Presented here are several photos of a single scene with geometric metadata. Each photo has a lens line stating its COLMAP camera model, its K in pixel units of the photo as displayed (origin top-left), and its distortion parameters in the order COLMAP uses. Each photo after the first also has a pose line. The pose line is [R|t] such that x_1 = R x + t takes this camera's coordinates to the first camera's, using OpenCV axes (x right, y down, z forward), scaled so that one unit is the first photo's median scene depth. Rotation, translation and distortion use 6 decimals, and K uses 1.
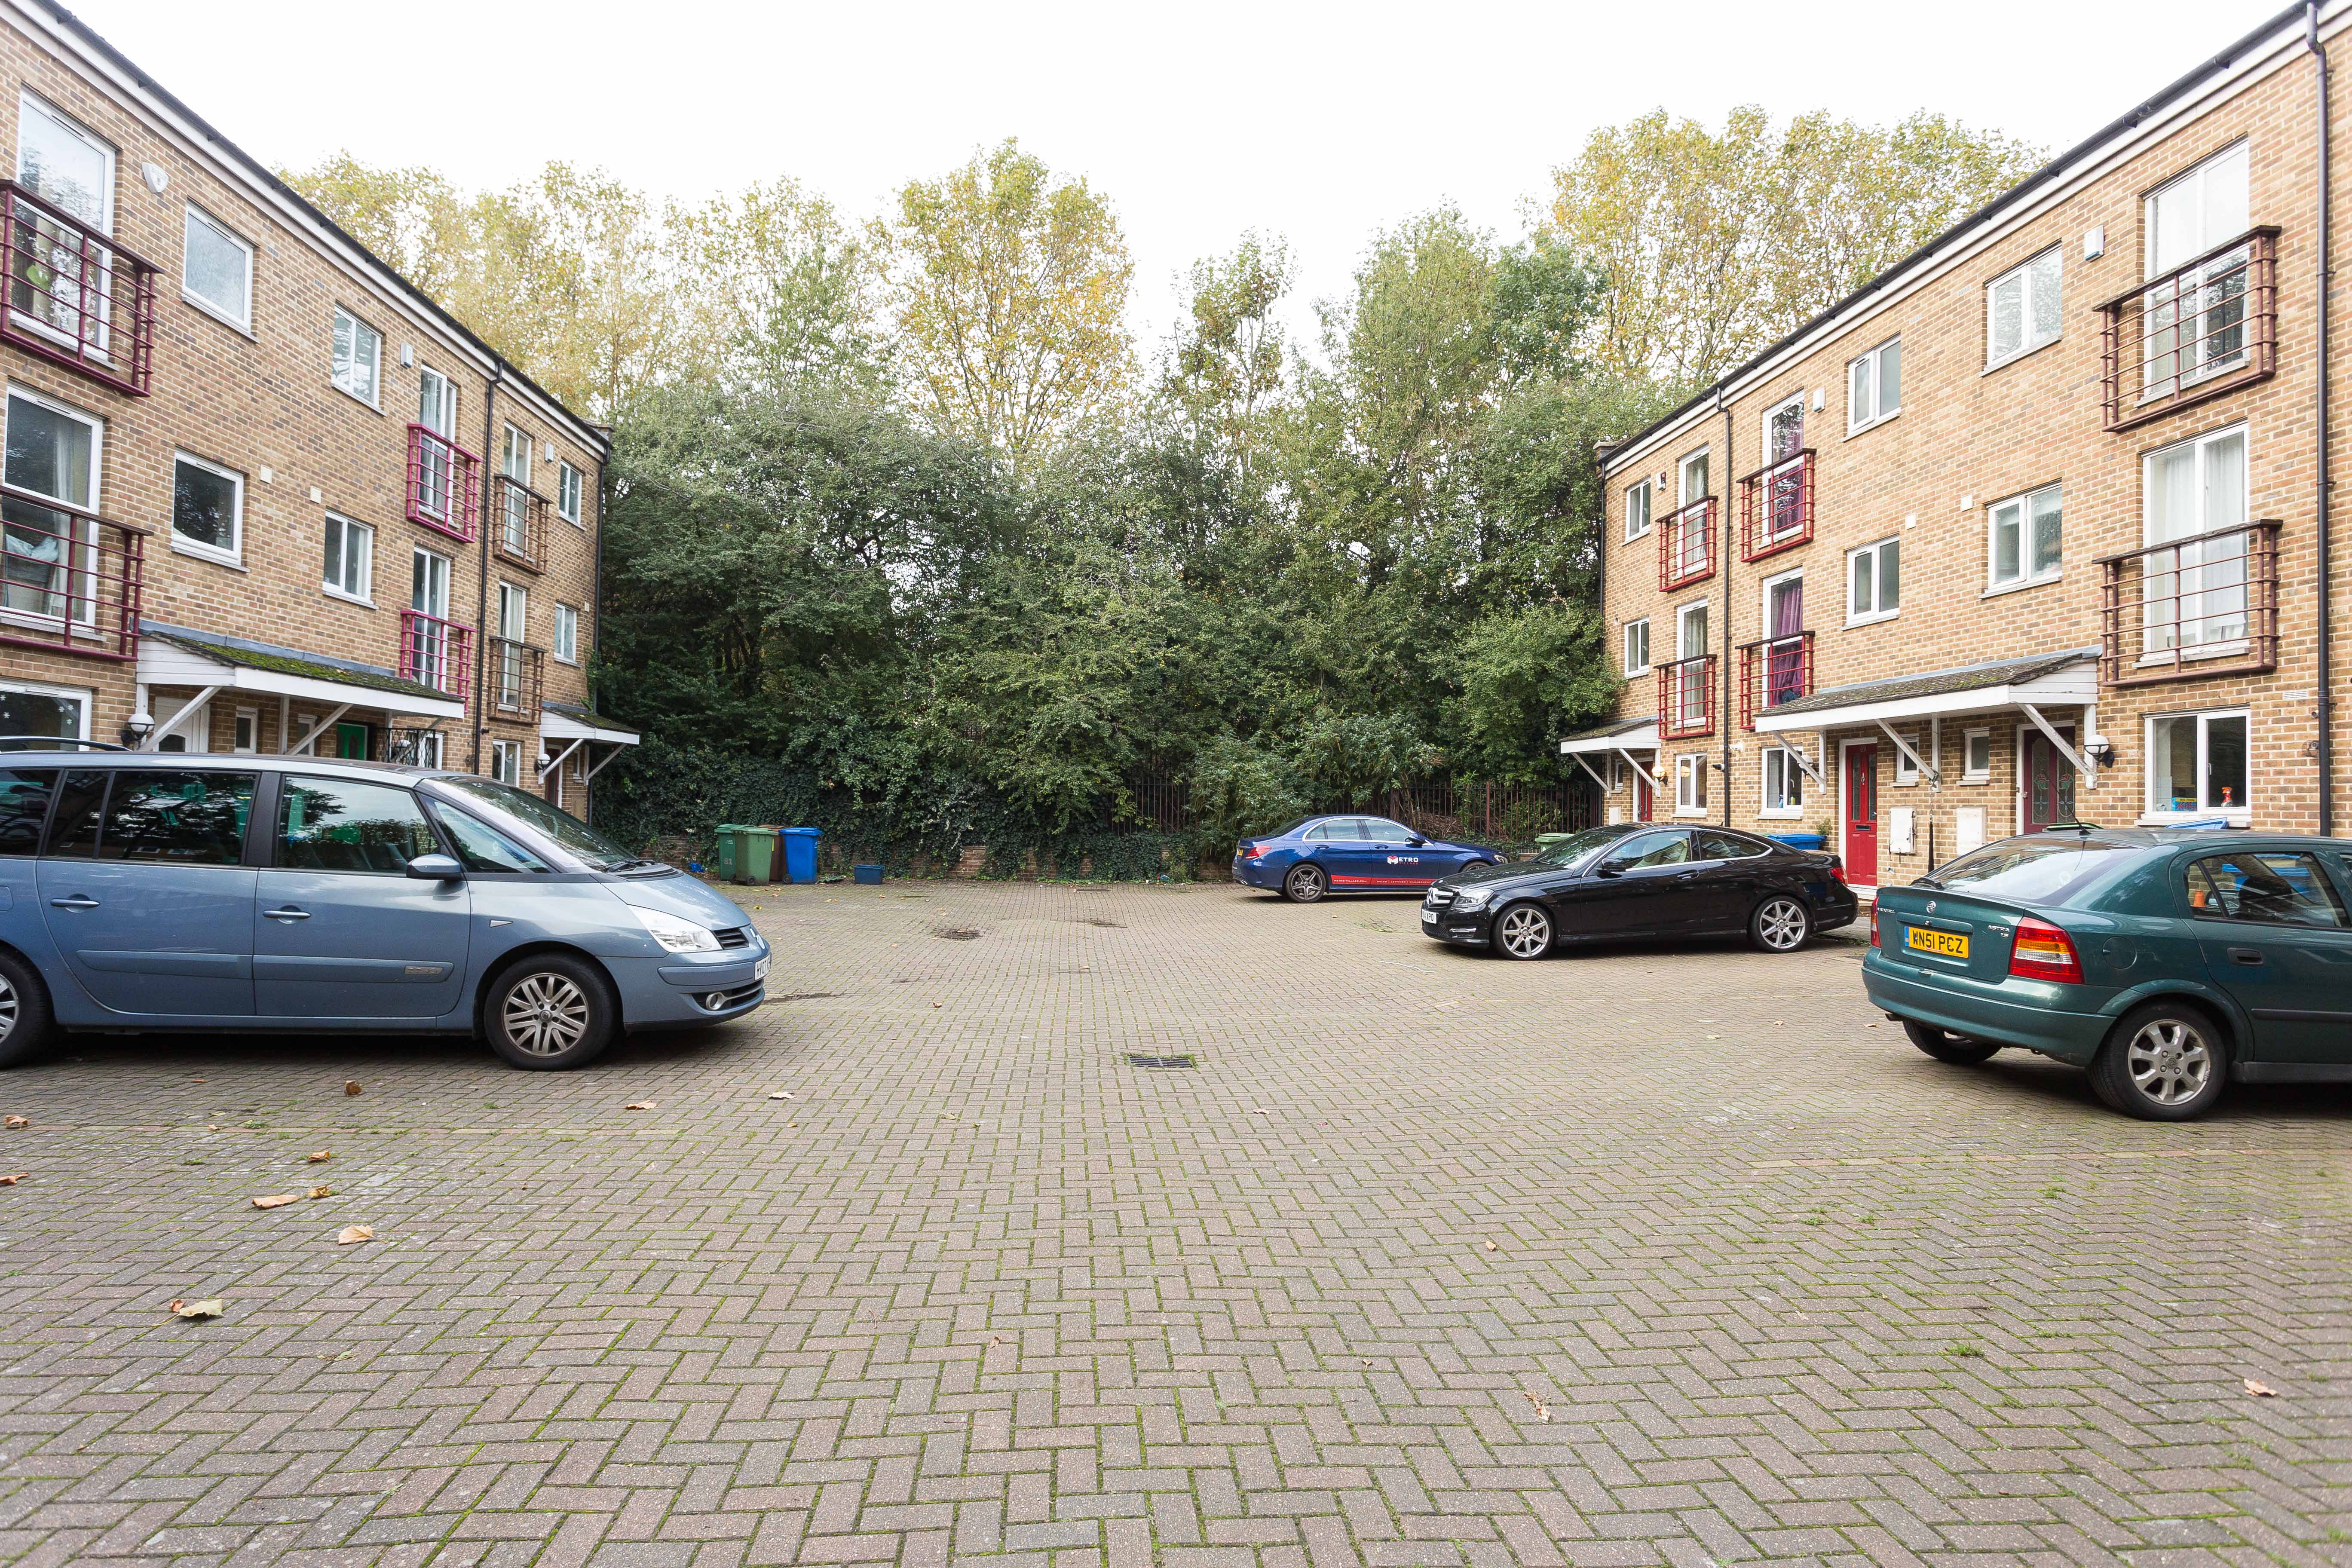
lens RADIAL K [[1361.8, 0, 1175.2], [0, 1361.8, 783.7], [0, 0, 1]] dist [0.000583, 0.000135]
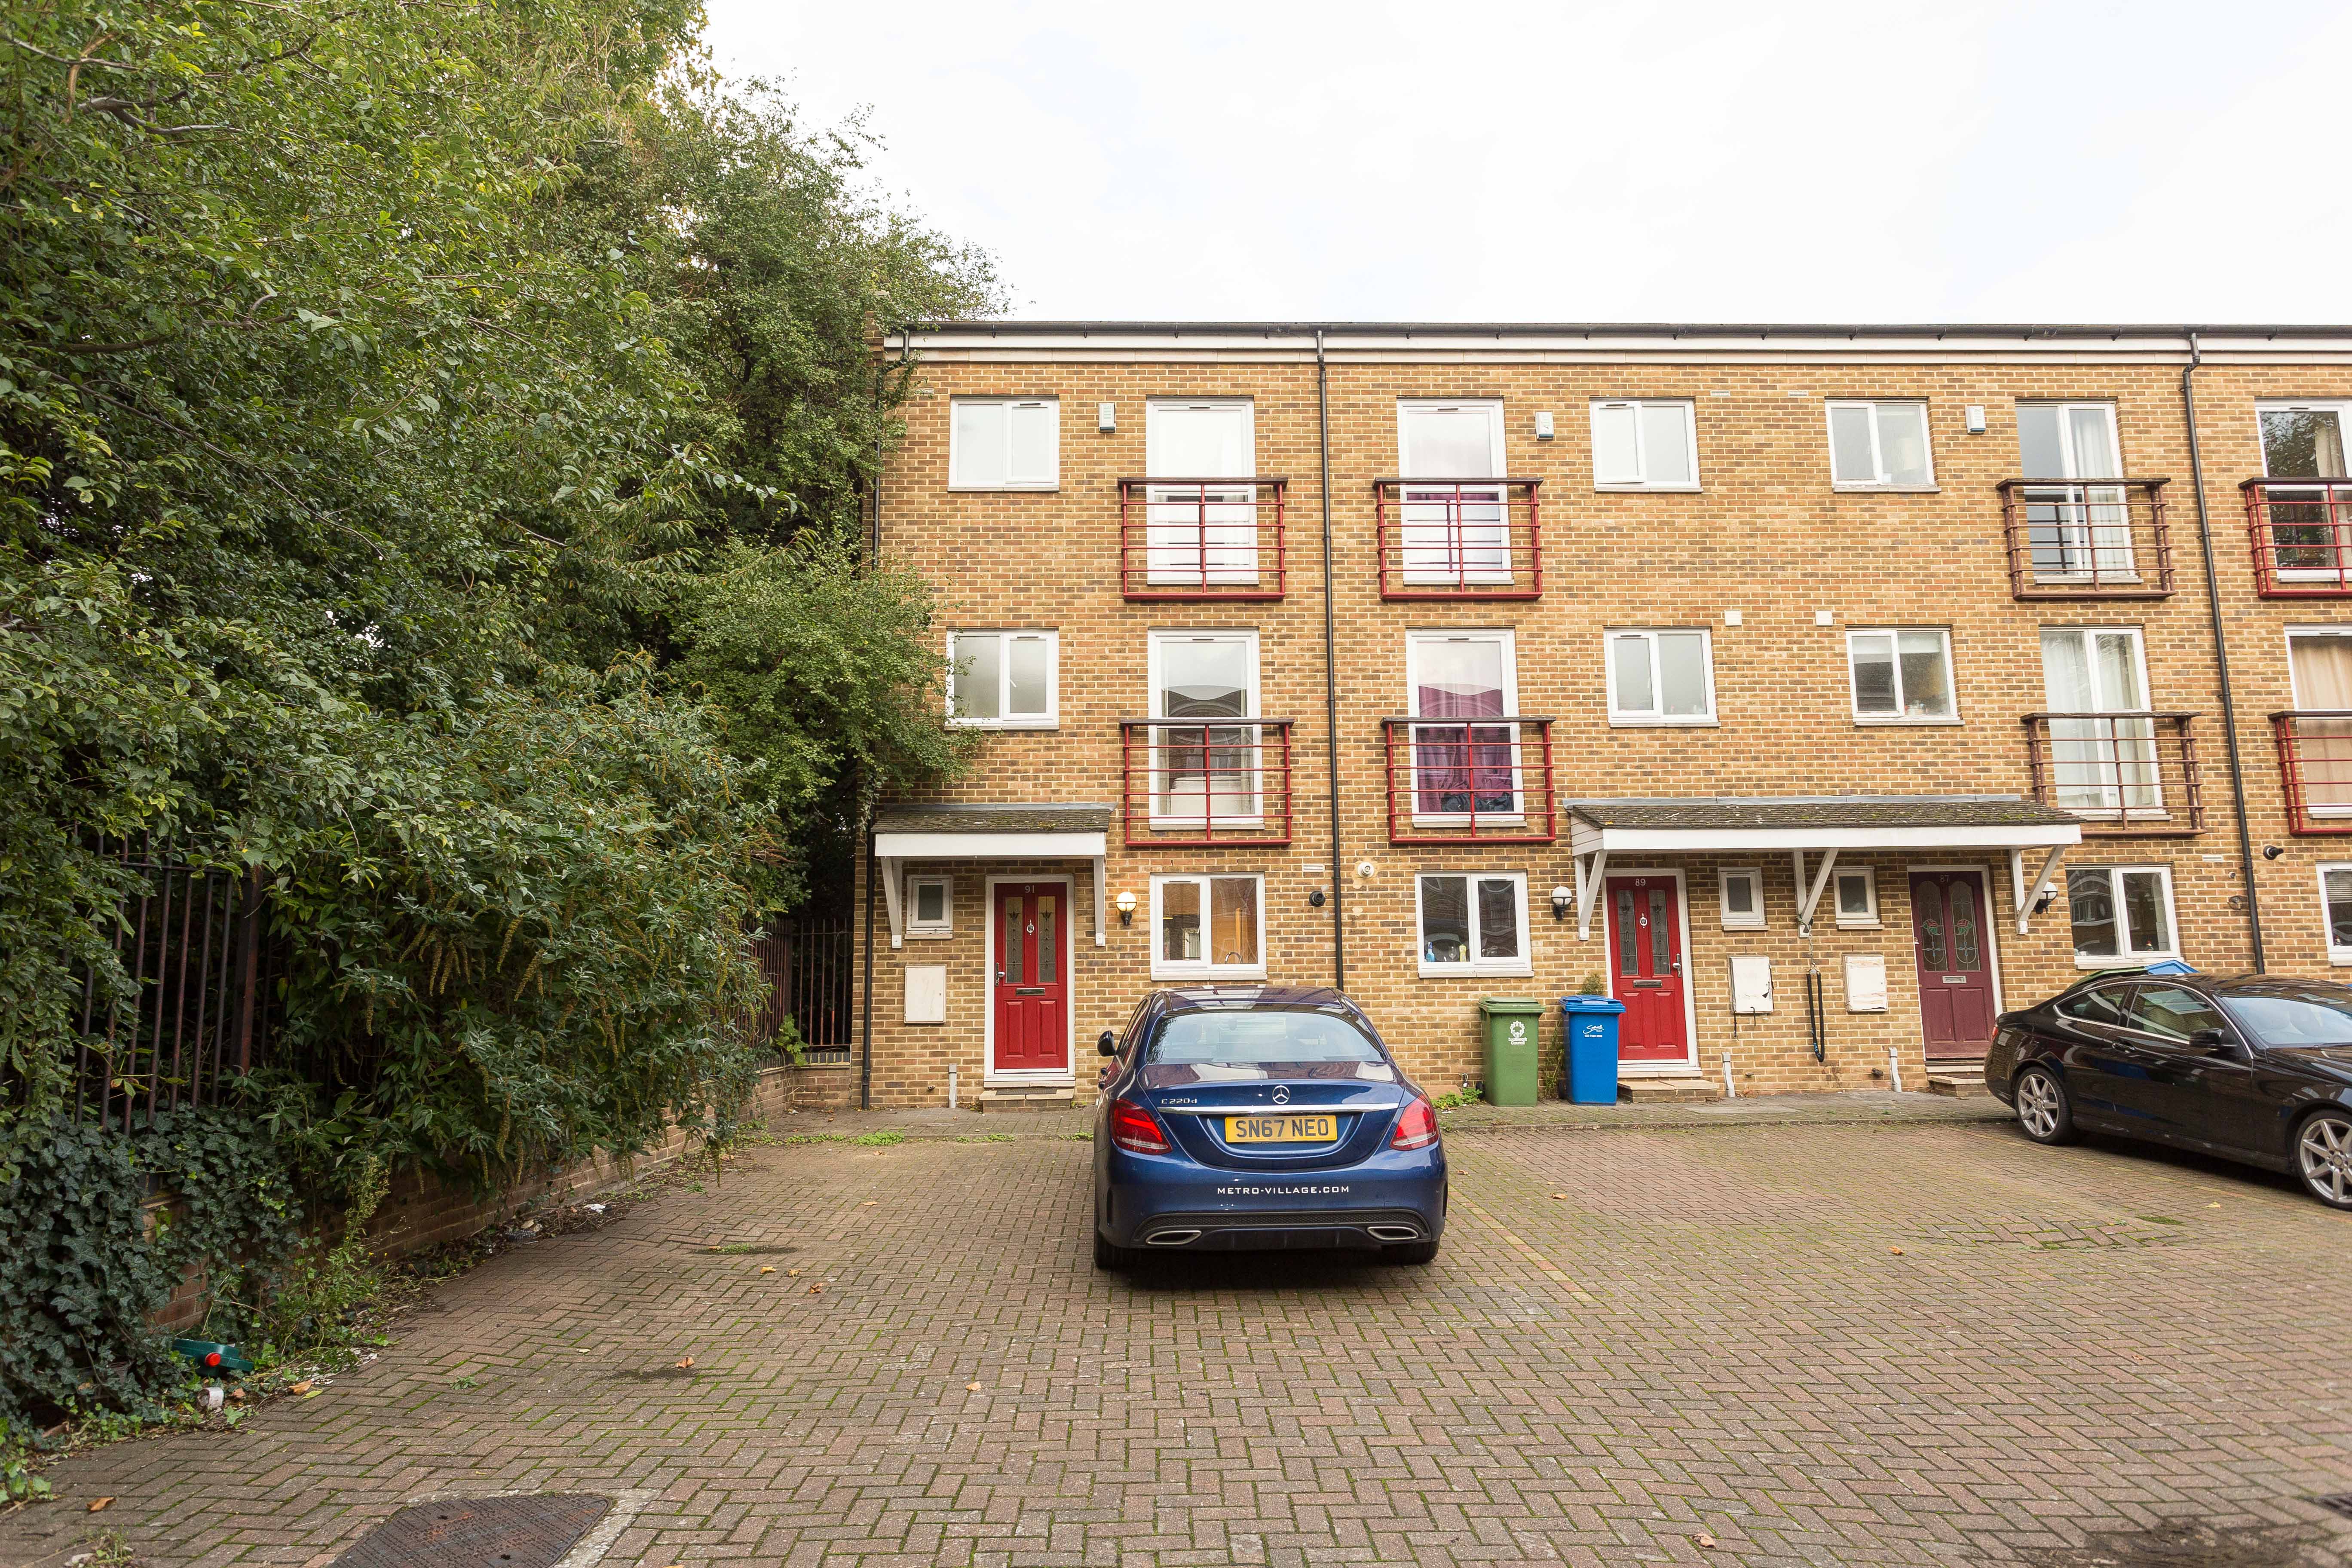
lens RADIAL K [[1427.4, 0, 1174.5], [0, 1427.4, 793.4], [0, 0, 1]] dist [-0.003942, -0.000995]
pose [[0.036795, 0.136028, 0.990022, -0.418176], [-0.004058, 0.990705, -0.135971, 0.047160], [-0.999315, 0.000985, 0.037005, 1.621189]]
